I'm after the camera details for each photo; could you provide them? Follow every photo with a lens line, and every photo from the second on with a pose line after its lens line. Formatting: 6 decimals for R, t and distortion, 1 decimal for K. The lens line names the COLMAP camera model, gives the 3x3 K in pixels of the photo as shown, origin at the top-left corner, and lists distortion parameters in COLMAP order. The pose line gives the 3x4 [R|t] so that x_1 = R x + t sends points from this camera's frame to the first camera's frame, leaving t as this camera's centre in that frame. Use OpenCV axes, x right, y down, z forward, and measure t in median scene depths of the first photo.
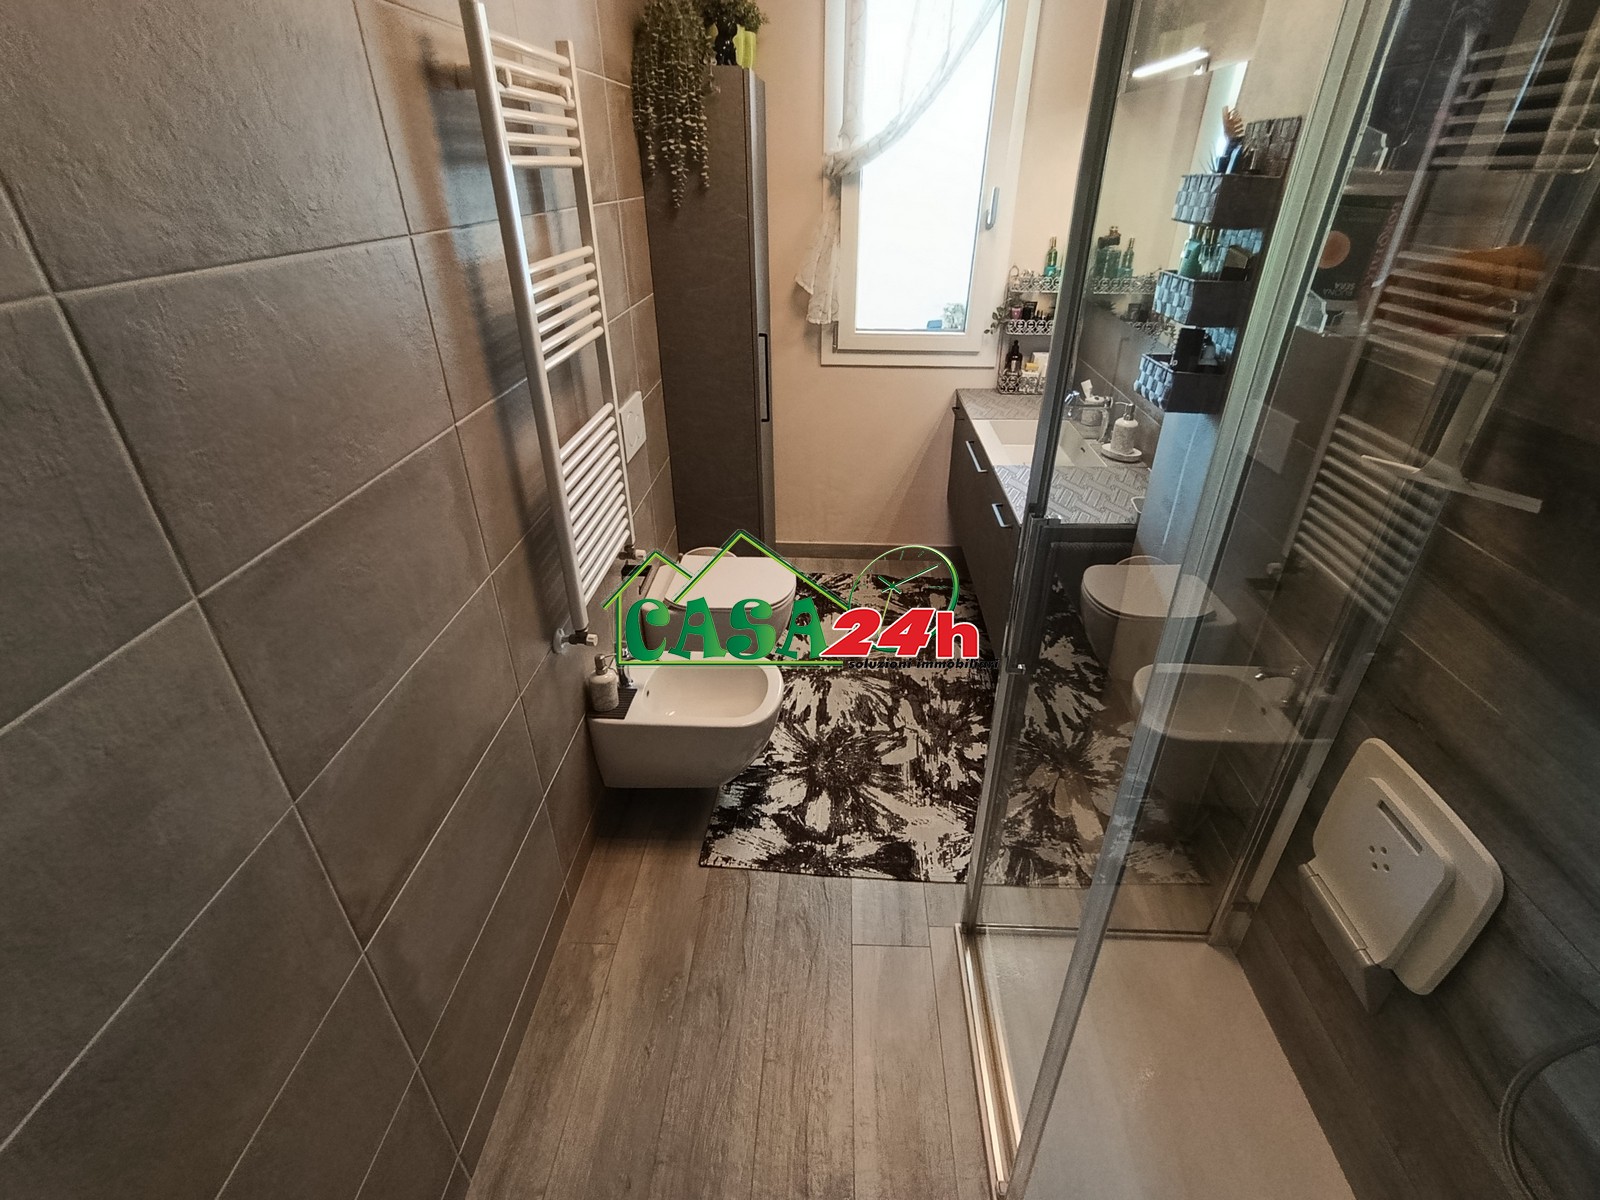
lens RADIAL K [[759.1, 0, 800.0], [0, 759.1, 600.0], [0, 0, 1]] dist [0.000802, -0.016700]
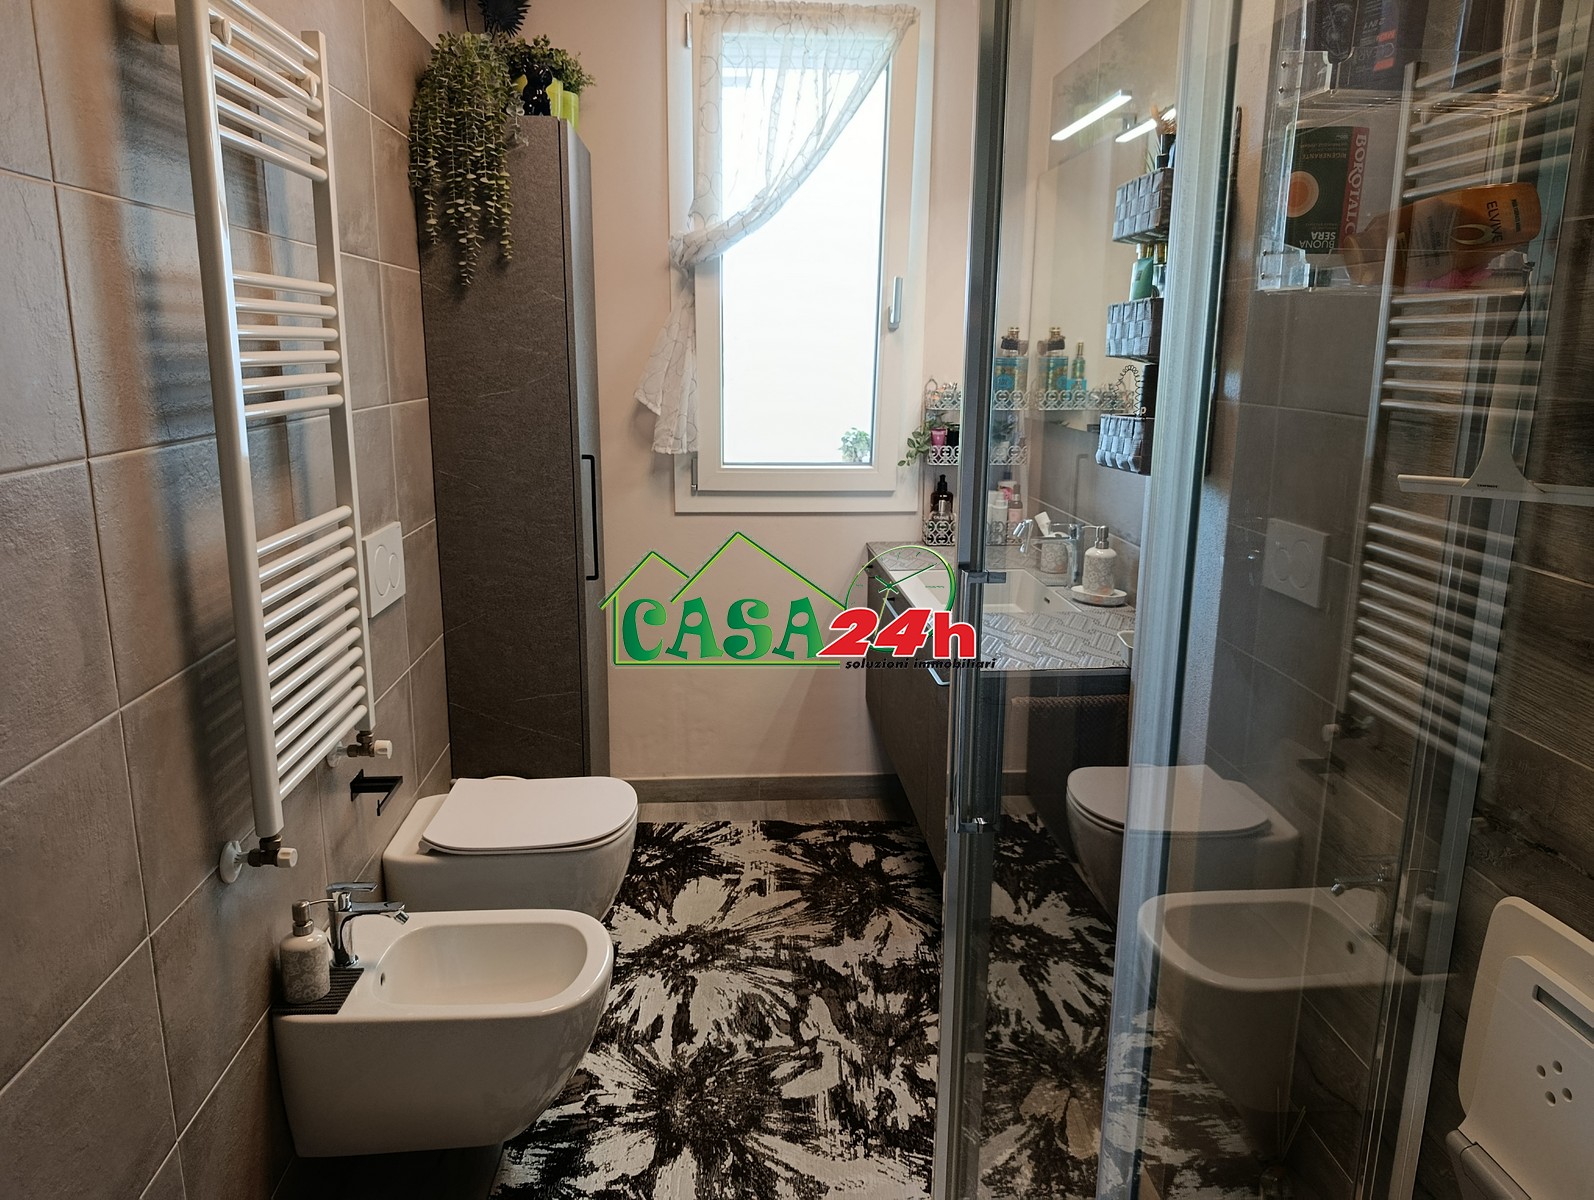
lens RADIAL K [[1148.1, 0, 797.0], [0, 1148.1, 600.0], [0, 0, 1]] dist [-0.012834, -0.007006]
pose [[0.992888, -0.014920, 0.118116, 0.018743], [0.050718, 0.950596, -0.306260, 0.121694], [-0.107711, 0.310073, 0.944592, 0.025315]]
